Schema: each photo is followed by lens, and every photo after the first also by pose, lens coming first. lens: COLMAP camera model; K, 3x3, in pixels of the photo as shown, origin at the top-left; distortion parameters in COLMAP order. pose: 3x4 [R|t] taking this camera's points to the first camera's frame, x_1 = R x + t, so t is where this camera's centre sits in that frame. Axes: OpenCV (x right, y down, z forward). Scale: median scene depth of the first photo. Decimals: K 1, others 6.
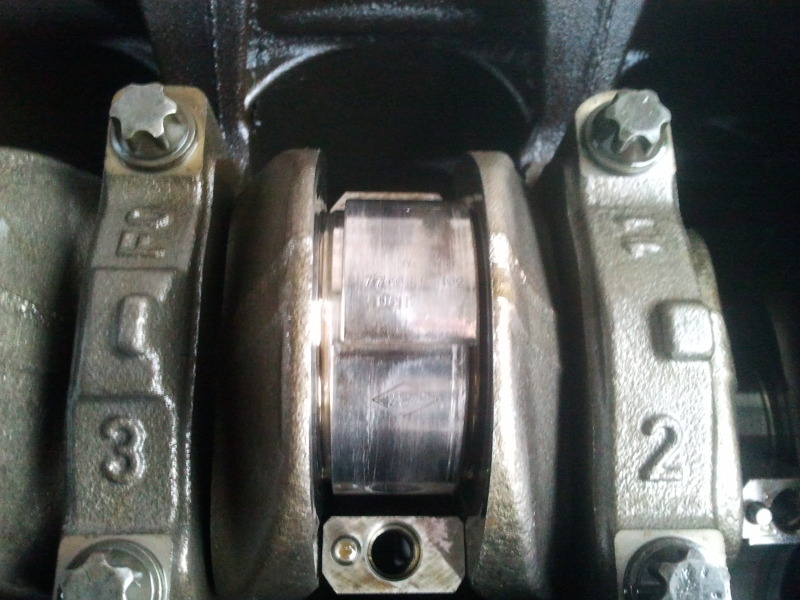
lens RADIAL K [[823.9, 0, 387.4], [0, 823.9, 319.5], [0, 0, 1]] dist [0.119544, -0.401827]
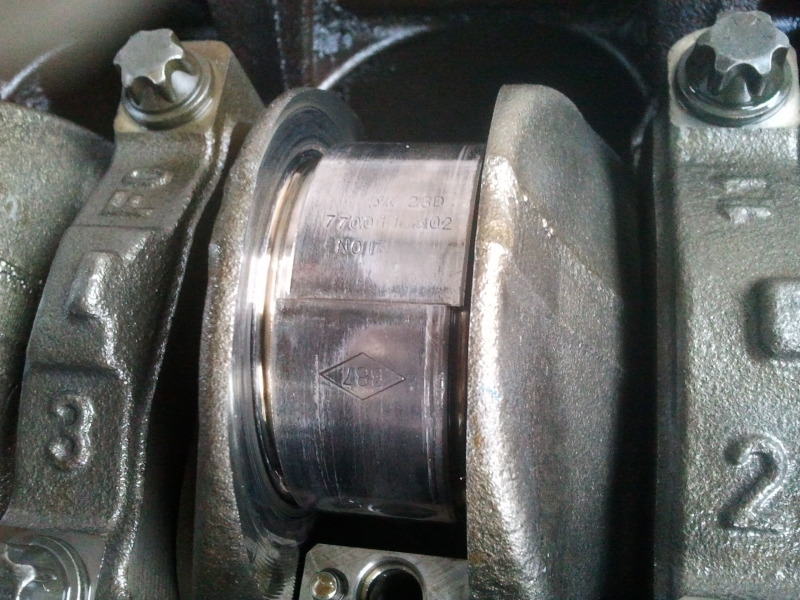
lens RADIAL K [[823.9, 0, 387.4], [0, 823.9, 319.5], [0, 0, 1]] dist [0.119544, -0.401827]
pose [[0.969869, 0.037390, -0.240742, 0.193210], [-0.058947, 0.994807, -0.082973, 0.093204], [0.236390, 0.094664, 0.967036, 0.242020]]
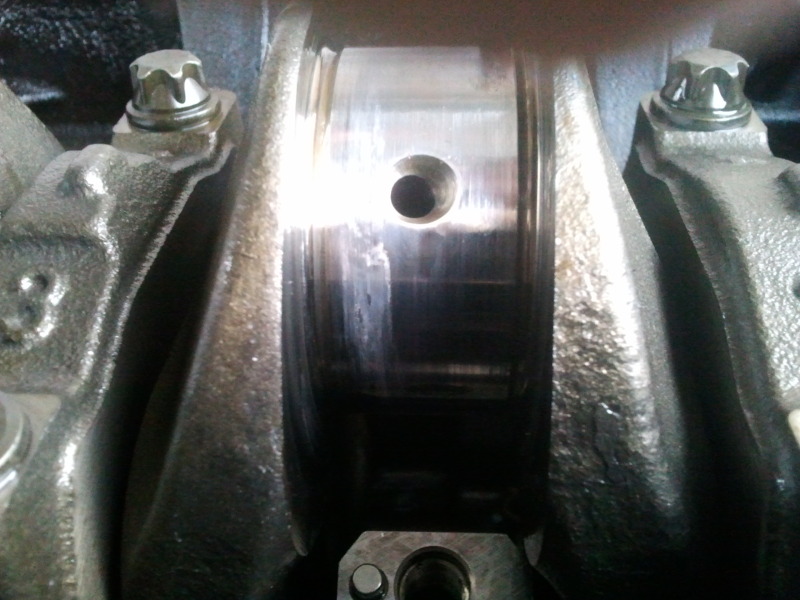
lens RADIAL K [[823.9, 0, 387.4], [0, 823.9, 319.5], [0, 0, 1]] dist [0.119544, -0.401827]
pose [[0.996170, 0.002236, -0.087409, 0.040962], [-0.052456, 0.815077, -0.576974, 0.544921], [0.069955, 0.579349, 0.812072, 0.452749]]
